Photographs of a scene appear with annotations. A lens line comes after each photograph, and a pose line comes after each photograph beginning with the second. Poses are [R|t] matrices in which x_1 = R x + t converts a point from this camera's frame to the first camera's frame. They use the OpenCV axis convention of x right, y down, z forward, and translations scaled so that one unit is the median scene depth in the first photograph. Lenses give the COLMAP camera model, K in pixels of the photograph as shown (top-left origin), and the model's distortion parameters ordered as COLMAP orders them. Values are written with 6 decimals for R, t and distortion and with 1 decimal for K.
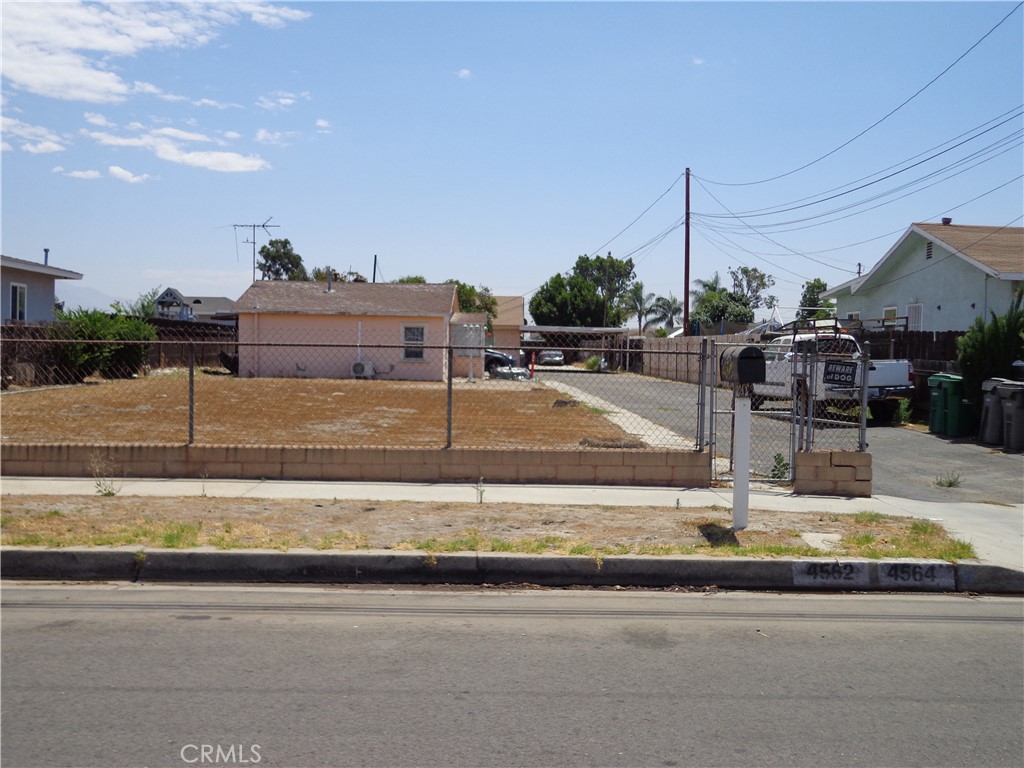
lens RADIAL K [[1058.0, 0, 491.7], [0, 1058.0, 379.6], [0, 0, 1]] dist [-0.033778, 0.049942]
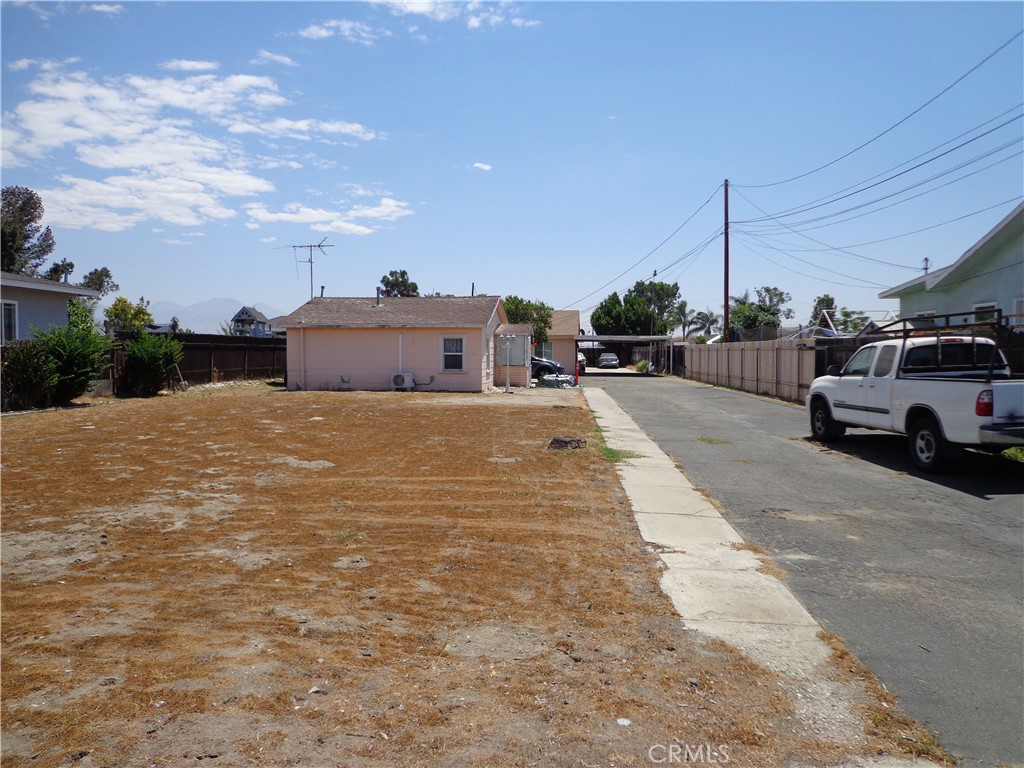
lens RADIAL K [[747.3, 0, 513.7], [0, 747.3, 384.8], [0, 0, 1]] dist [-0.001935, 0.002250]
pose [[0.996092, -0.013994, -0.087202, 0.045869], [0.015097, 0.999814, 0.011998, -0.013151], [0.087017, -0.013268, 0.996118, 0.292236]]
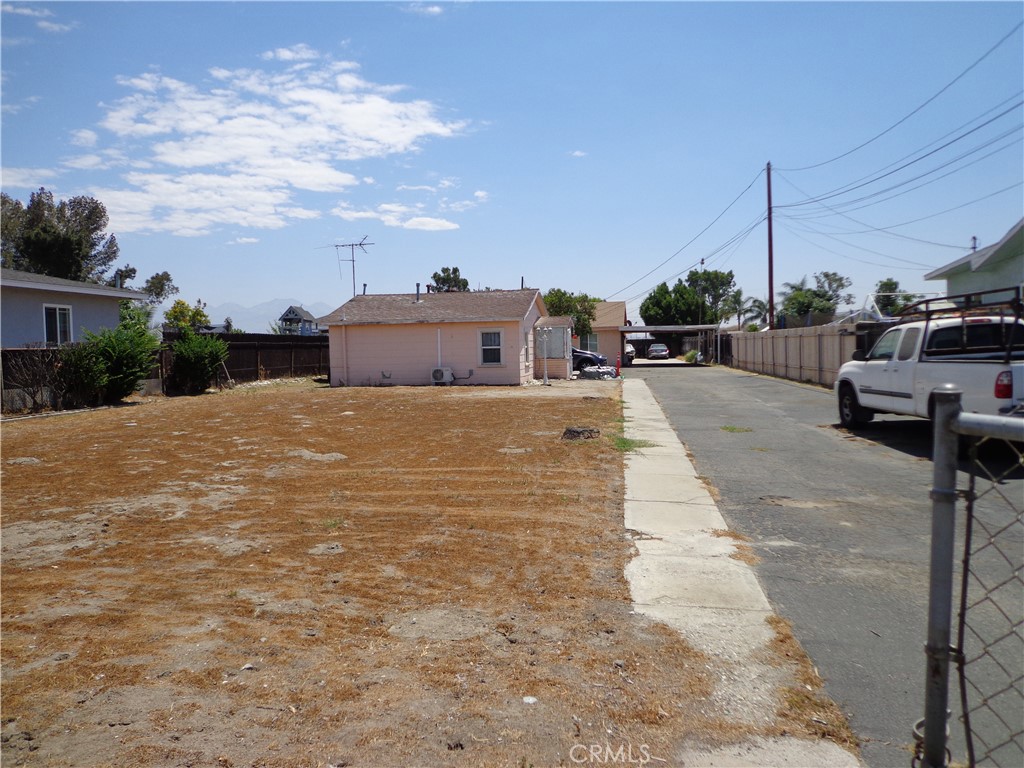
lens RADIAL K [[747.3, 0, 513.7], [0, 747.3, 384.8], [0, 0, 1]] dist [-0.001935, 0.002250]
pose [[0.986392, -0.030670, -0.161526, 0.062790], [0.034131, 0.999243, 0.018691, -0.011806], [0.160831, -0.023949, 0.986691, 0.292608]]
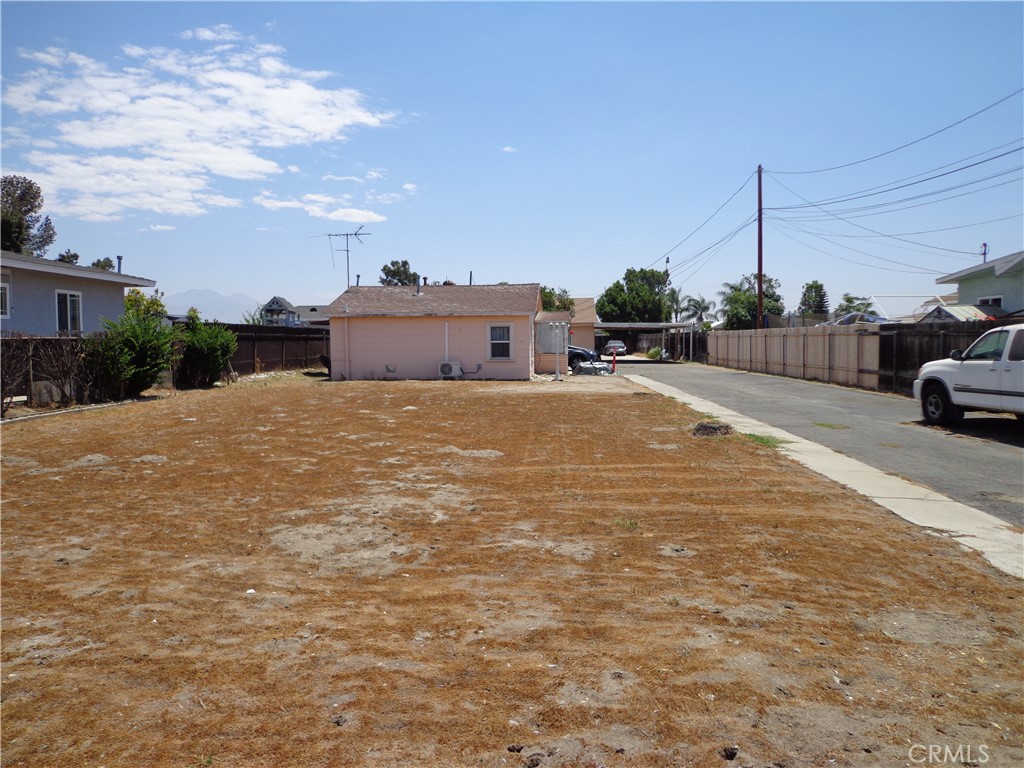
lens RADIAL K [[741.8, 0, 511.6], [0, 741.8, 401.0], [0, 0, 1]] dist [-0.009090, 0.003078]
pose [[0.997667, -0.020797, -0.065017, -0.017760], [0.024085, 0.998448, 0.050213, -0.014107], [0.063872, -0.051662, 0.996620, 0.290900]]
